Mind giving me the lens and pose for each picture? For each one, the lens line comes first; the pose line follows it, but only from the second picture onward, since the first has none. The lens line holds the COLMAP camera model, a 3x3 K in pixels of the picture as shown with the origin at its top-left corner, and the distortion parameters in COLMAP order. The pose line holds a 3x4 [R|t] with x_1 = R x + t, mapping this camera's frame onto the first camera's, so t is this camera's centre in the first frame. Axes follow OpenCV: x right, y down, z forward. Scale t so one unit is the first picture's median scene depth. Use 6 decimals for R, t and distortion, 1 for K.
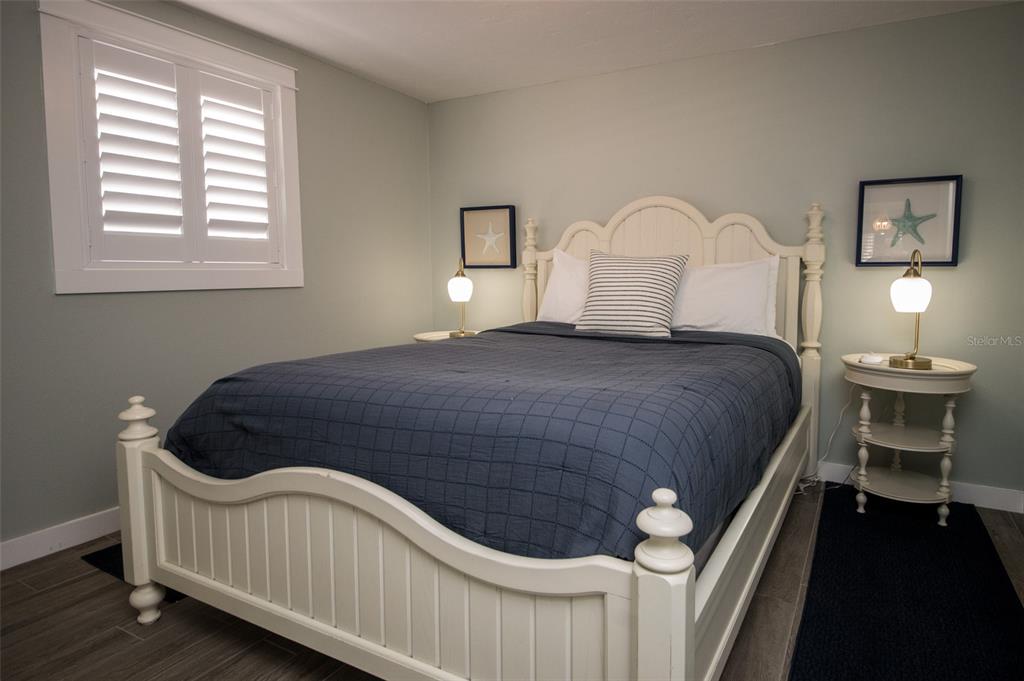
lens RADIAL K [[631.9, 0, 512.8], [0, 631.9, 333.5], [0, 0, 1]] dist [0.006953, -0.003227]
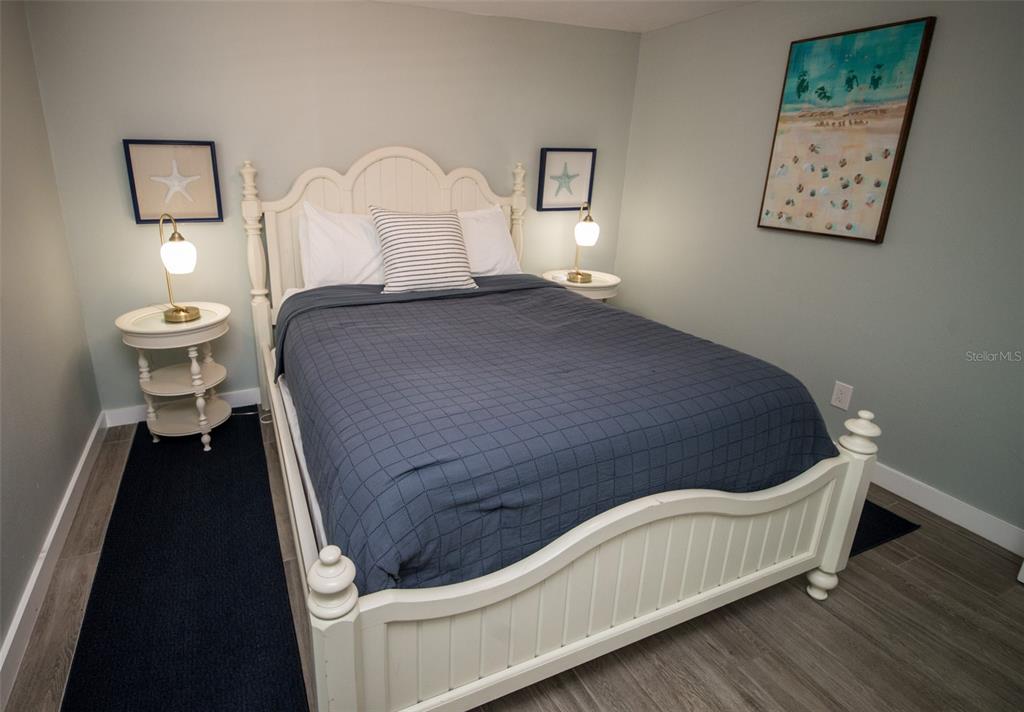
lens RADIAL K [[582.9, 0, 511.7], [0, 582.9, 349.9], [0, 0, 1]] dist [0.007260, 0.001179]
pose [[0.560812, -0.248140, 0.789884, -0.544459], [0.066521, 0.964452, 0.255750, -0.140993], [-0.825267, -0.090884, 0.557382, 0.316286]]
